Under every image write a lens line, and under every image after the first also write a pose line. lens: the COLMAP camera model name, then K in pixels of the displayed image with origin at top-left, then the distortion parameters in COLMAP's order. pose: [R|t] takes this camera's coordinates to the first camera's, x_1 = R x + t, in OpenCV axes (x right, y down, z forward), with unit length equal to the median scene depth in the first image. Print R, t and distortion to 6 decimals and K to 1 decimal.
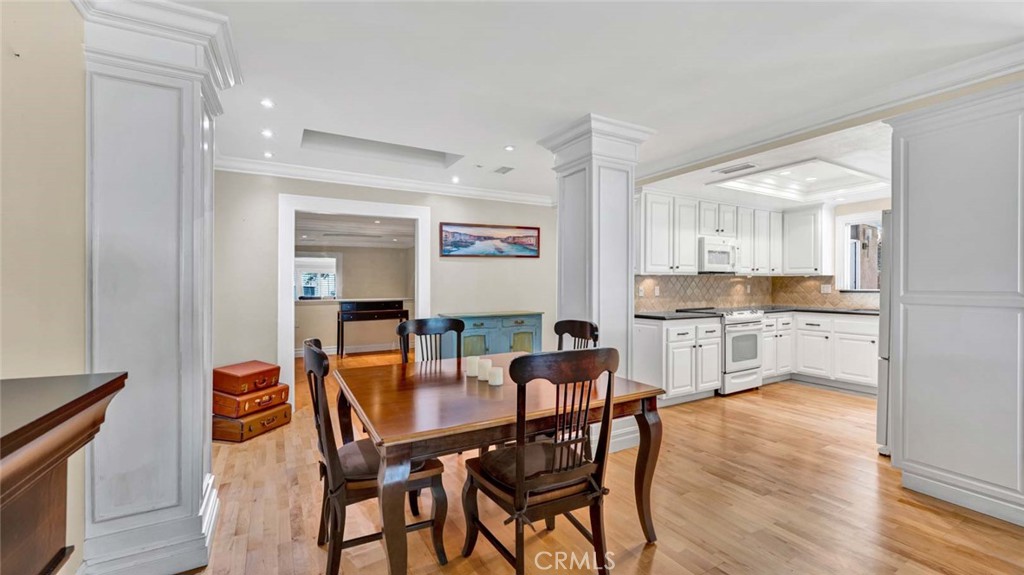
lens RADIAL K [[428.5, 0, 512.0], [0, 428.5, 287.5], [0, 0, 1]] dist [-0.018376, -0.000050]
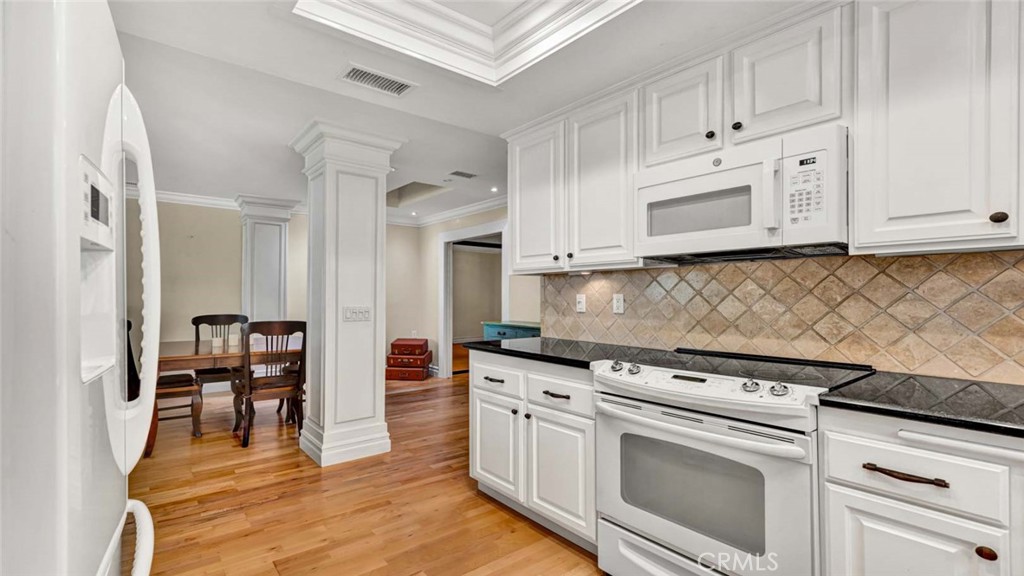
lens RADIAL K [[421.6, 0, 512.0], [0, 421.6, 288.0], [0, 0, 1]] dist [-0.000708, -0.000061]
pose [[0.175998, -0.018175, -0.984223, 0.784853], [-0.008582, 0.999763, -0.019996, 0.000889], [0.984353, 0.011966, 0.175800, 0.765474]]
